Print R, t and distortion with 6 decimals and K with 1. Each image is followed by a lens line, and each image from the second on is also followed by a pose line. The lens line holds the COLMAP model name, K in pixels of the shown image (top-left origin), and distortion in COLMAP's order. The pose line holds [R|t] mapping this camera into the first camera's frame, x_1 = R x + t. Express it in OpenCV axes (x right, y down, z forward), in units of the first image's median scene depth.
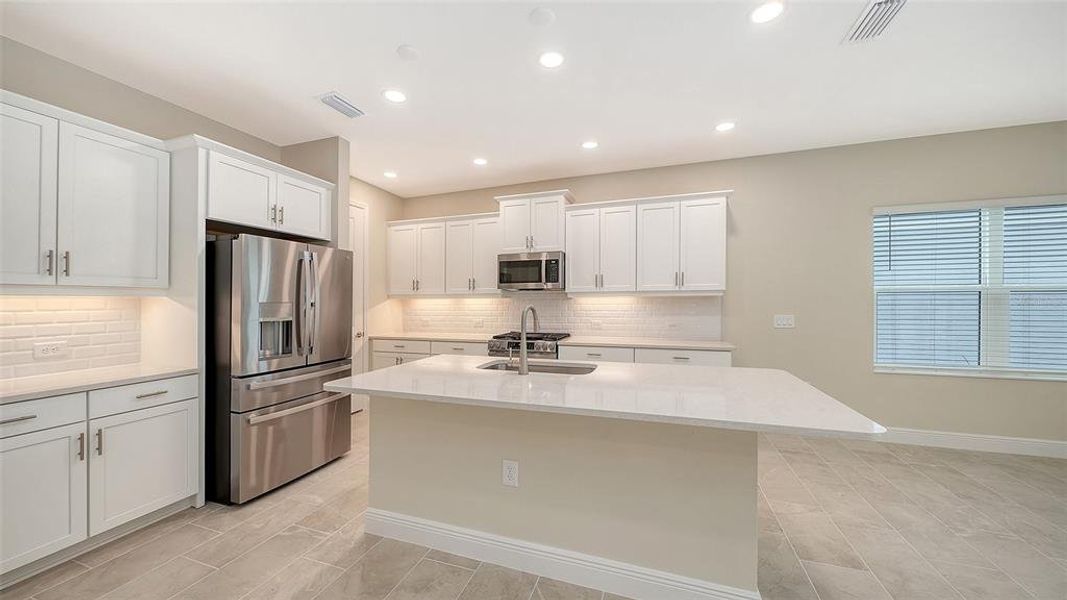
lens RADIAL K [[380.0, 0, 532.8], [0, 380.0, 301.8], [0, 0, 1]] dist [0.000045, -0.000931]
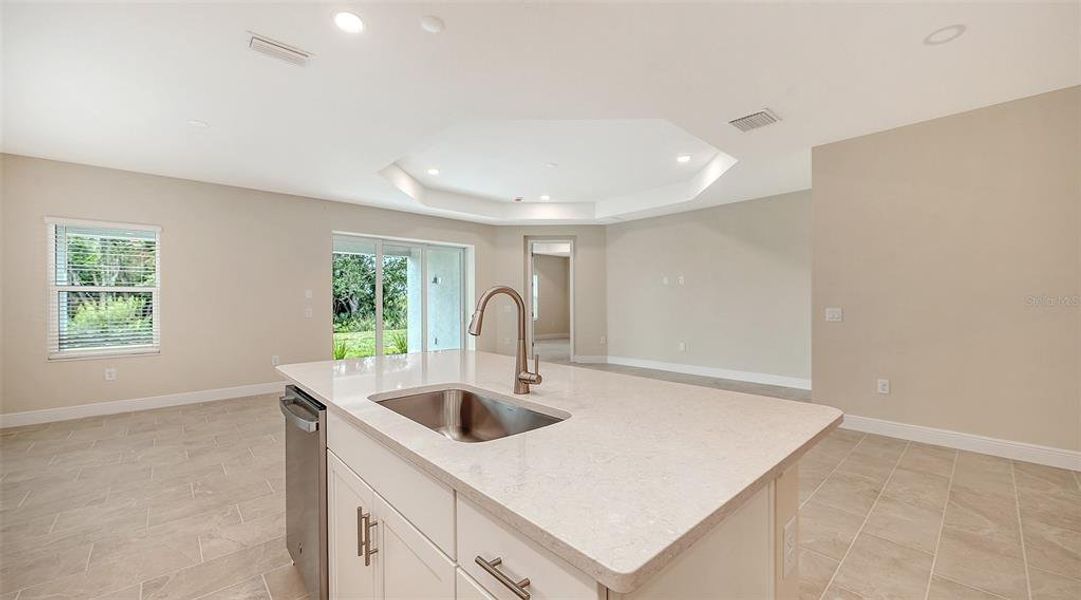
lens RADIAL K [[423.4, 0, 547.8], [0, 423.4, 296.9], [0, 0, 1]] dist [-0.006409, 0.000718]
pose [[-0.873256, 0.016514, 0.486981, -0.229376], [0.011816, 0.999849, -0.012719, 0.019200], [-0.487118, -0.005353, -0.873320, 0.868887]]
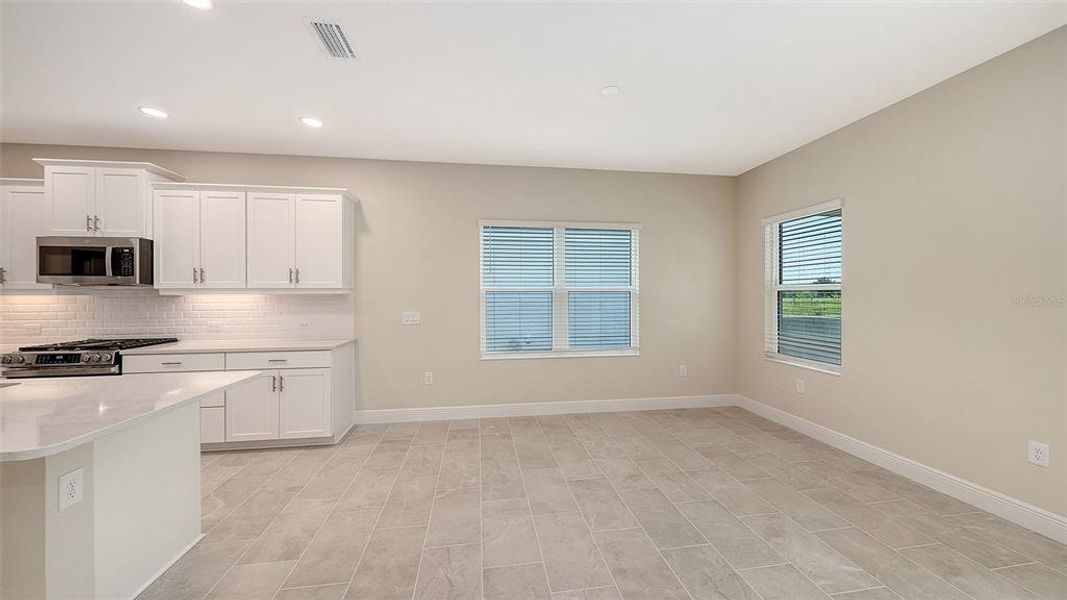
lens RADIAL K [[380.0, 0, 537.0], [0, 380.0, 296.1], [0, 0, 1]] dist [0.000045, -0.000931]
pose [[0.885231, 0.001071, 0.465150, 0.451474], [-0.000437, 0.999999, -0.001470, -0.008109], [-0.465151, 0.001098, 0.885230, -0.109972]]
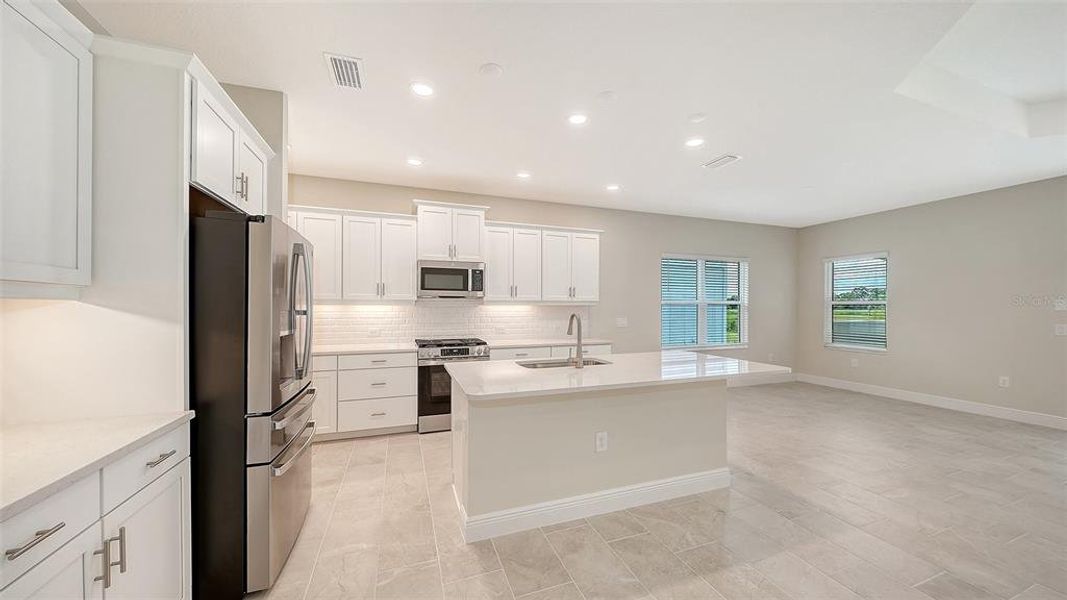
lens RADIAL K [[380.0, 0, 541.8], [0, 380.0, 308.0], [0, 0, 1]] dist [0.000045, -0.000931]
pose [[0.763451, 0.004401, 0.645850, -0.504195], [-0.004438, 0.999989, -0.001568, -0.002787], [-0.645850, -0.001669, 0.763462, 0.065574]]
